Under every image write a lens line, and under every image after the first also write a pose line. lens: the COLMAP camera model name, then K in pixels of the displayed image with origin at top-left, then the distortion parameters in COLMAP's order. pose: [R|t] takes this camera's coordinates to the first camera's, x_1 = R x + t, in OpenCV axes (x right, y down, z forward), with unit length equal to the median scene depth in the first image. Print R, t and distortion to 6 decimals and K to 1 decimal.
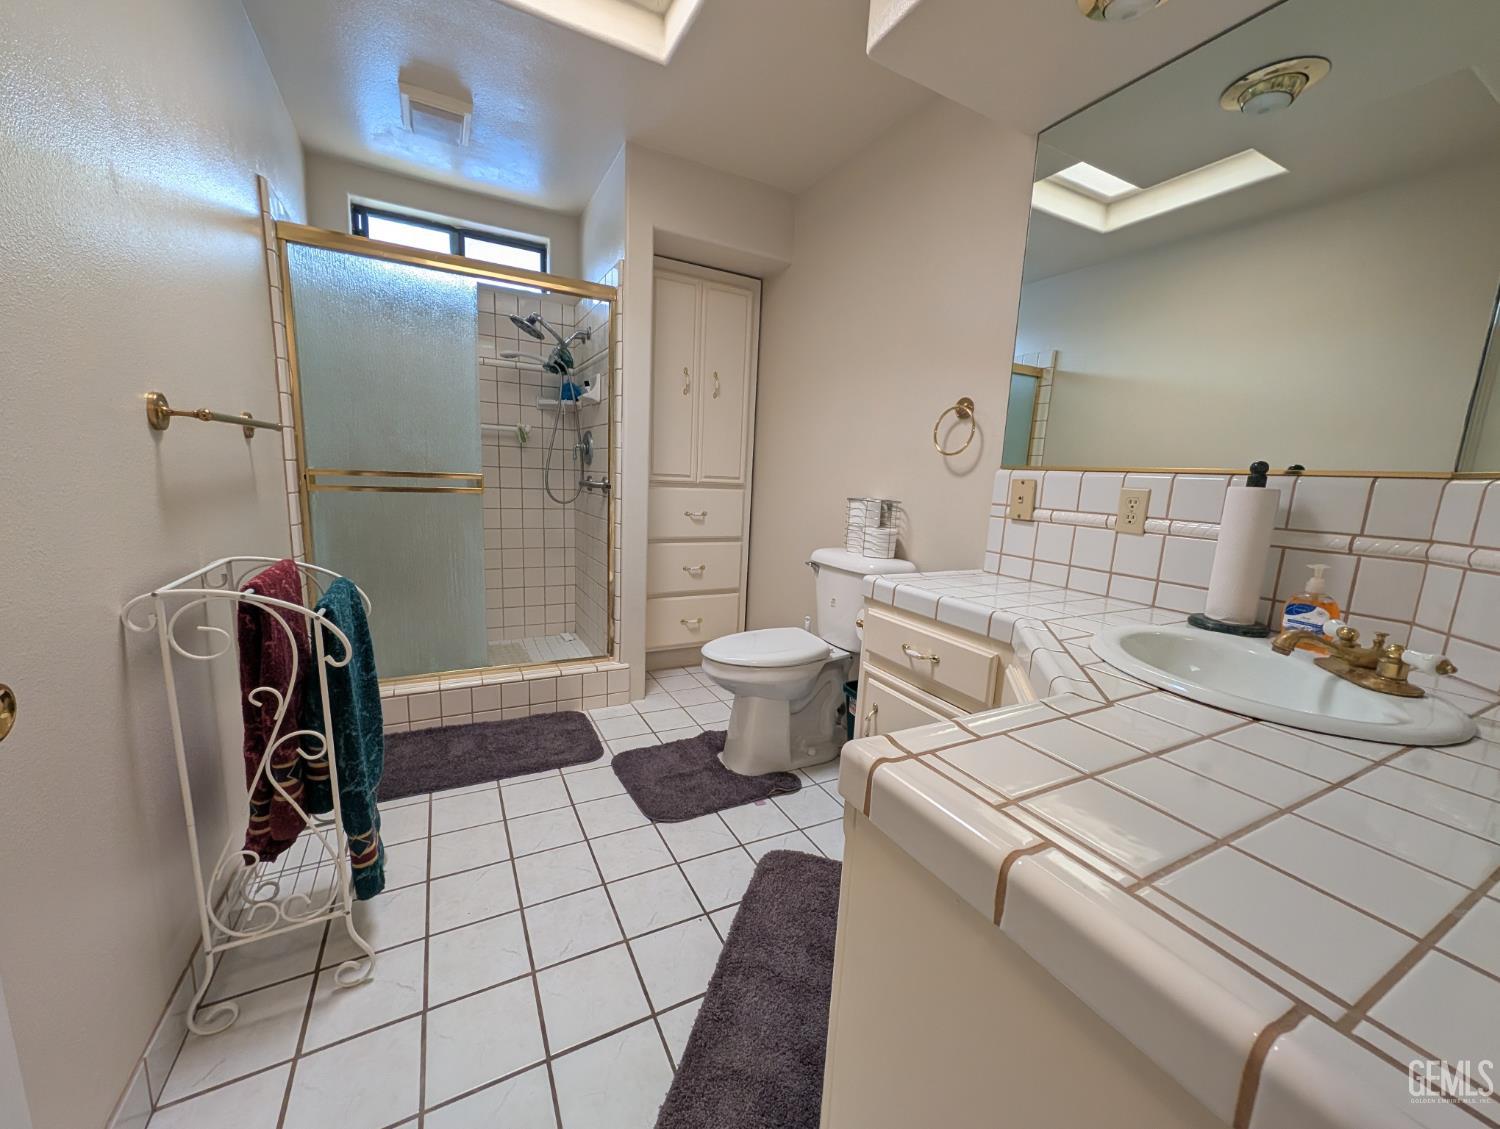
lens RADIAL K [[575.4, 0, 747.6], [0, 575.4, 567.7], [0, 0, 1]] dist [0.002856, -0.000337]
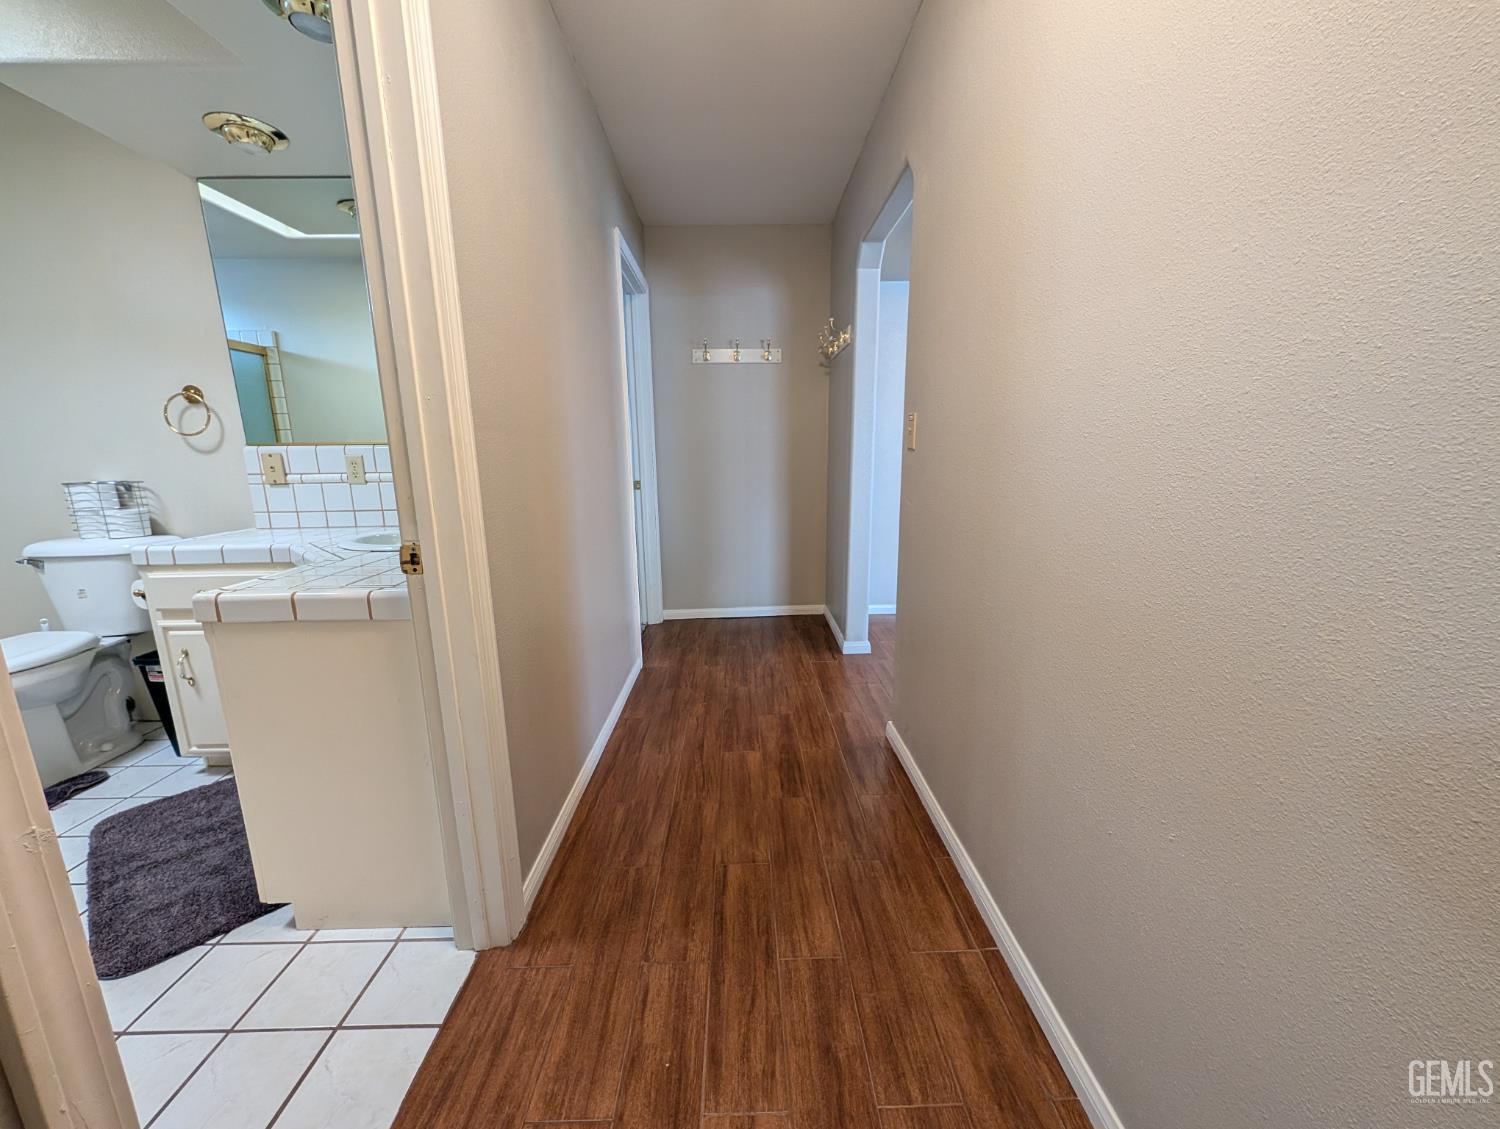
lens RADIAL K [[575.4, 0, 749.1], [0, 575.4, 568.6], [0, 0, 1]] dist [0.002856, -0.000337]
pose [[0.443665, -0.228646, 0.866535, -0.190515], [0.182666, 0.969680, 0.162338, 0.071060], [-0.877380, 0.086263, 0.471979, -0.450468]]
